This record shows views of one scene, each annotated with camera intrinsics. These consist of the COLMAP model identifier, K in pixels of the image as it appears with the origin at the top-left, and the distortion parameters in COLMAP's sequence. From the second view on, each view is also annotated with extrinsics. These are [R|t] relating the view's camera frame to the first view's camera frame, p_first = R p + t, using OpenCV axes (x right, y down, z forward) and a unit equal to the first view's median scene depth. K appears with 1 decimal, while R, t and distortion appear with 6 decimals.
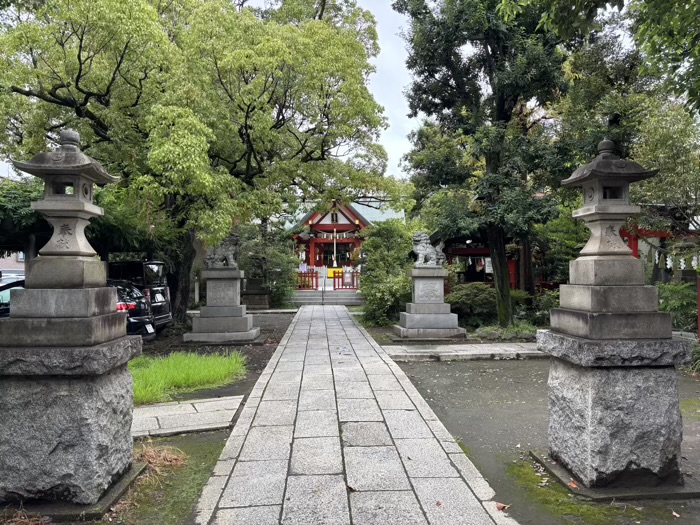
lens RADIAL K [[527.3, 0, 350.4], [0, 527.3, 263.2], [0, 0, 1]] dist [0.049647, -0.050052]
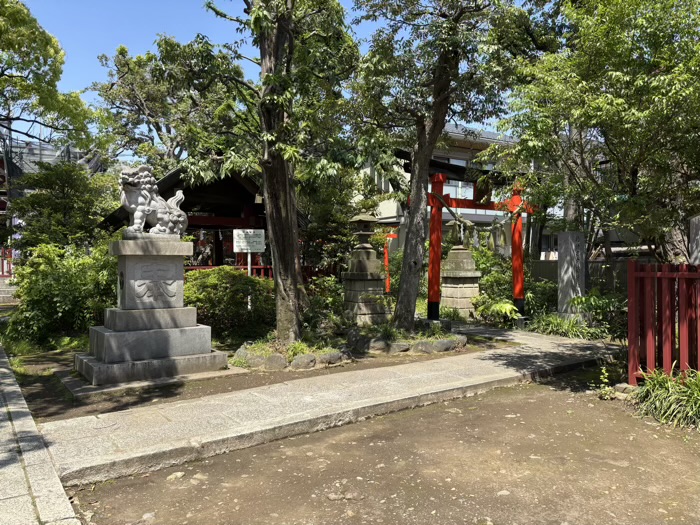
lens RADIAL K [[527.3, 0, 349.2], [0, 527.3, 261.8], [0, 0, 1]] dist [0.049647, -0.050052]
pose [[0.848091, -0.003259, 0.529840, 0.035769], [-0.014093, 0.999489, 0.028706, 0.013460], [-0.529663, -0.031812, 0.847612, 0.460007]]
